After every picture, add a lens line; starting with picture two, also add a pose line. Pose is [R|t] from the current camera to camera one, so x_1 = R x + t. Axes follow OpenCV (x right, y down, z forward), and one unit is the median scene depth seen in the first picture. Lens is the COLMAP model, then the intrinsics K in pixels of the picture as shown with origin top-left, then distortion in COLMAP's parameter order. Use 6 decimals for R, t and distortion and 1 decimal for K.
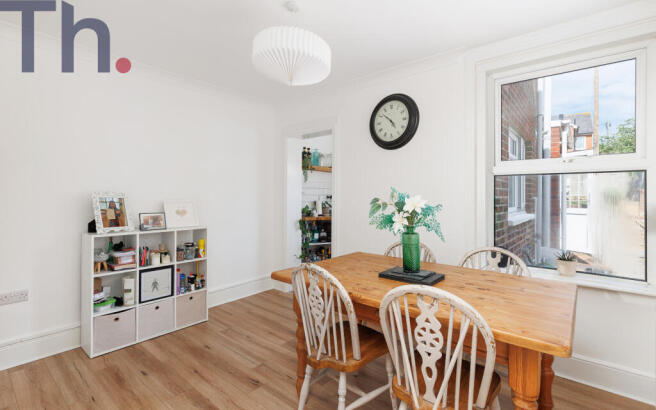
lens RADIAL K [[309.9, 0, 327.3], [0, 309.9, 195.8], [0, 0, 1]] dist [0.010679, -0.000187]
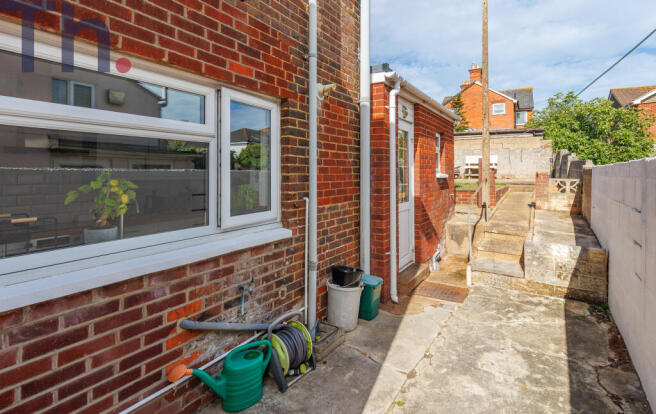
lens RADIAL K [[324.4, 0, 331.1], [0, 324.4, 163.3], [0, 0, 1]] dist [-0.002218, -0.000173]
pose [[0.993824, 0.000687, 0.110969, 0.117482], [0.001753, 0.999759, -0.021886, -0.008126], [-0.110957, 0.021945, 0.993583, 0.072186]]
